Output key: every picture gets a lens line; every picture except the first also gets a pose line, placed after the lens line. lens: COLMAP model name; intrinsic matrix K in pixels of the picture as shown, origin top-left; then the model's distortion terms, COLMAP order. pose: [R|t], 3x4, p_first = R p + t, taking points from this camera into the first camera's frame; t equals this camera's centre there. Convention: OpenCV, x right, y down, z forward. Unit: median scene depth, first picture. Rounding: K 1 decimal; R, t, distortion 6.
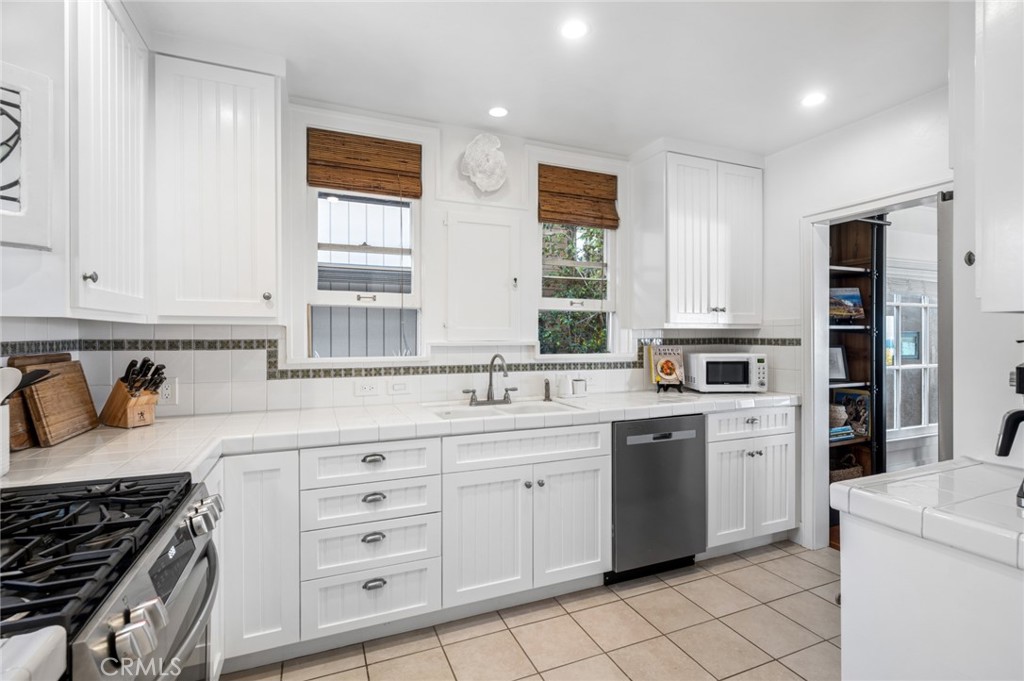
lens RADIAL K [[472.4, 0, 512.8], [0, 472.4, 339.6], [0, 0, 1]] dist [-0.000246, -0.000738]
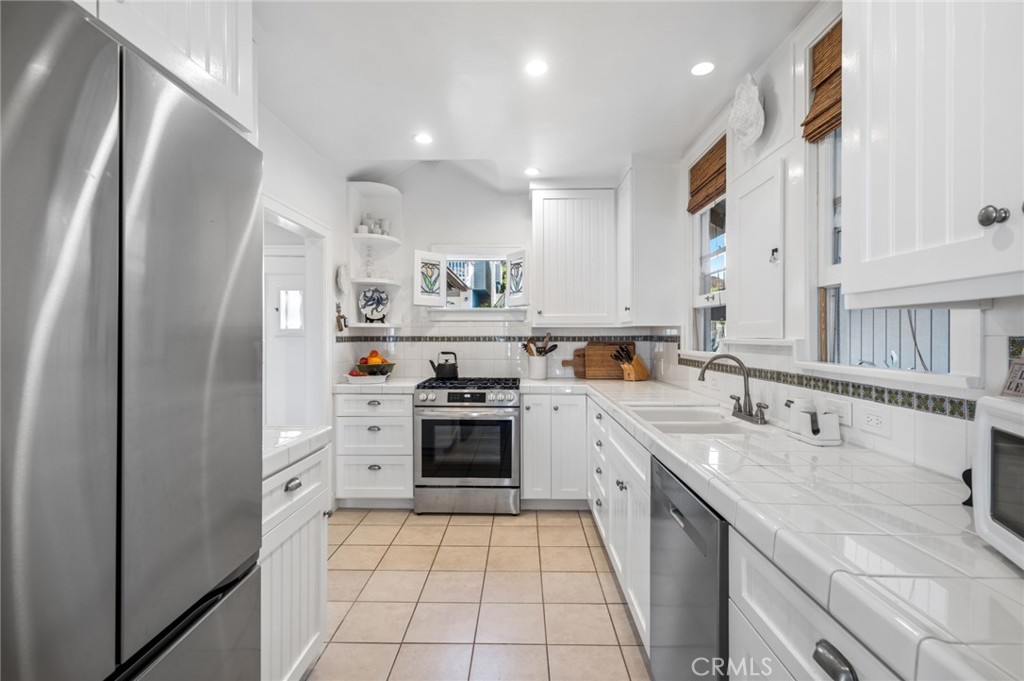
lens RADIAL K [[472.4, 0, 512.9], [0, 472.4, 338.7], [0, 0, 1]] dist [-0.000246, -0.000738]
pose [[-0.413088, 0.004955, -0.910678, 0.798616], [-0.000352, 0.999984, 0.005601, -0.001328], [0.910691, 0.002634, -0.413080, 0.938028]]
